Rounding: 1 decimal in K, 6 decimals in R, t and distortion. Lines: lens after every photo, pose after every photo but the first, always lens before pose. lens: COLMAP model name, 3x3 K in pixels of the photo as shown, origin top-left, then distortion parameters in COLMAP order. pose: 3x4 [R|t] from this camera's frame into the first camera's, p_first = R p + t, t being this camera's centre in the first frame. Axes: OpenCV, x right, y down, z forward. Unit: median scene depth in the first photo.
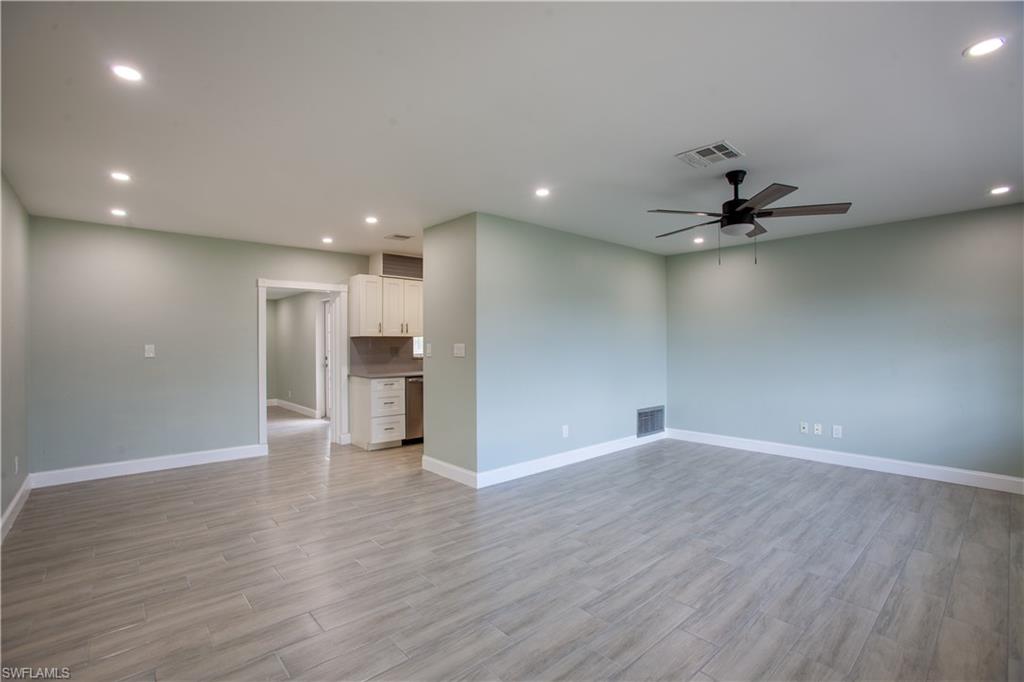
lens RADIAL K [[464.2, 0, 497.9], [0, 464.2, 342.5], [0, 0, 1]] dist [-0.067792, 0.021656]
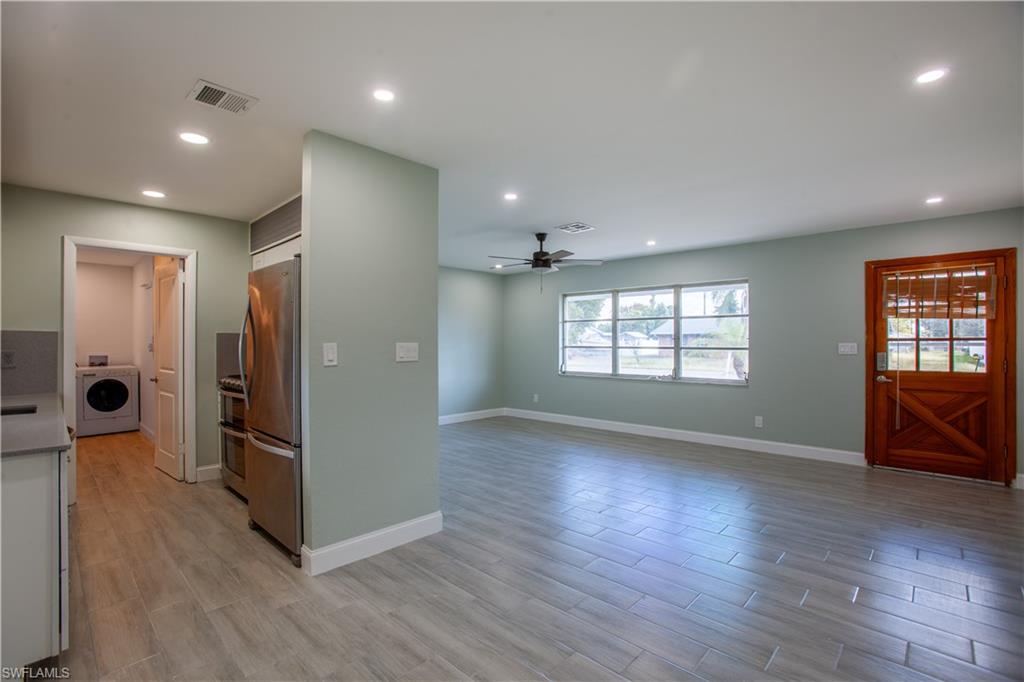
lens RADIAL K [[470.5, 0, 503.8], [0, 470.5, 339.3], [0, 0, 1]] dist [-0.078483, 0.031453]
pose [[-0.089367, 0.006259, 0.995979, -1.155801], [-0.003118, 0.999974, -0.006564, 0.002462], [-0.995994, -0.003692, -0.089345, 1.347597]]
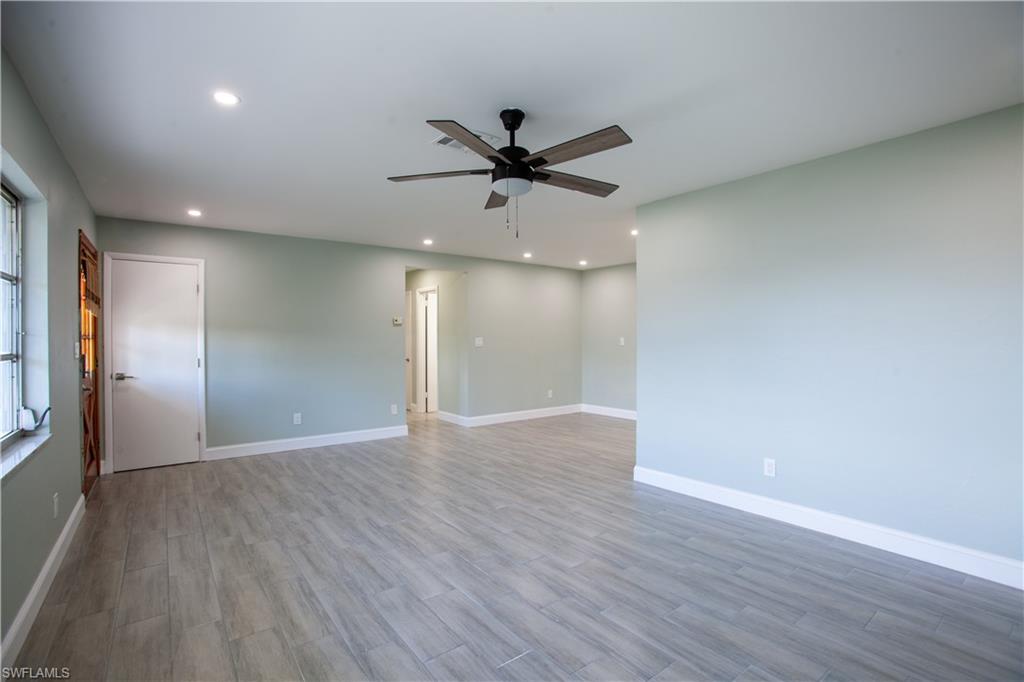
lens RADIAL K [[470.5, 0, 503.8], [0, 470.5, 339.3], [0, 0, 1]] dist [-0.078483, 0.031453]
pose [[-0.065341, 0.008704, -0.997825, 1.373903], [0.009059, 0.999926, 0.008129, -0.004022], [0.997822, -0.008508, -0.065415, 1.091651]]
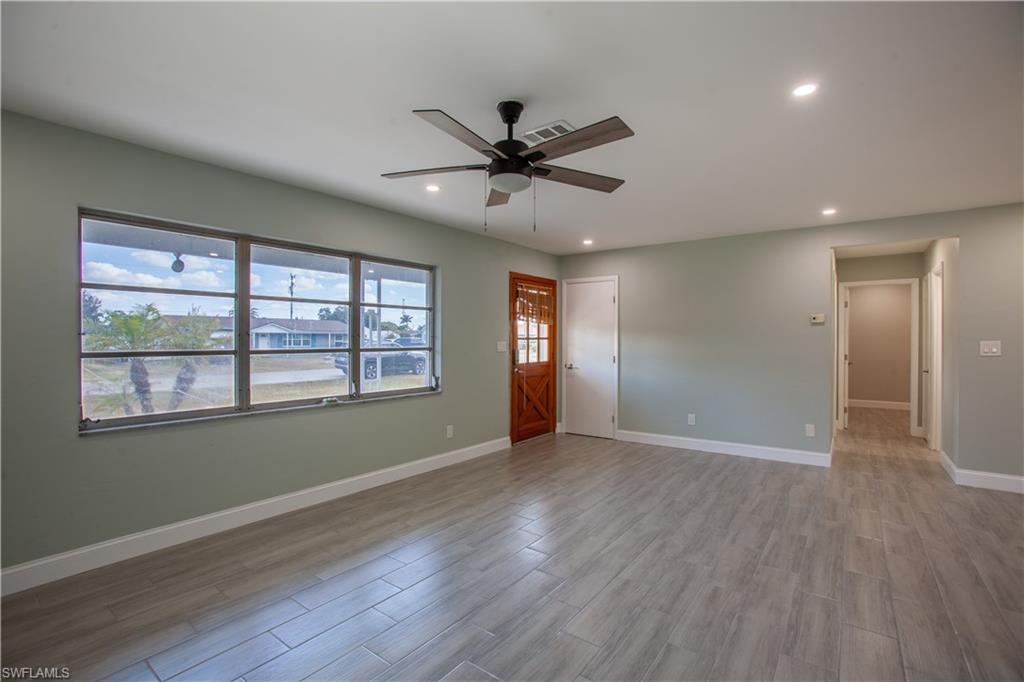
lens RADIAL K [[470.5, 0, 503.8], [0, 470.5, 339.3], [0, 0, 1]] dist [-0.078483, 0.031453]
pose [[-0.978395, 0.004022, -0.206704, 0.725931], [0.004945, 0.999980, -0.003949, 0.000151], [0.206684, -0.004886, -0.978395, 1.815202]]
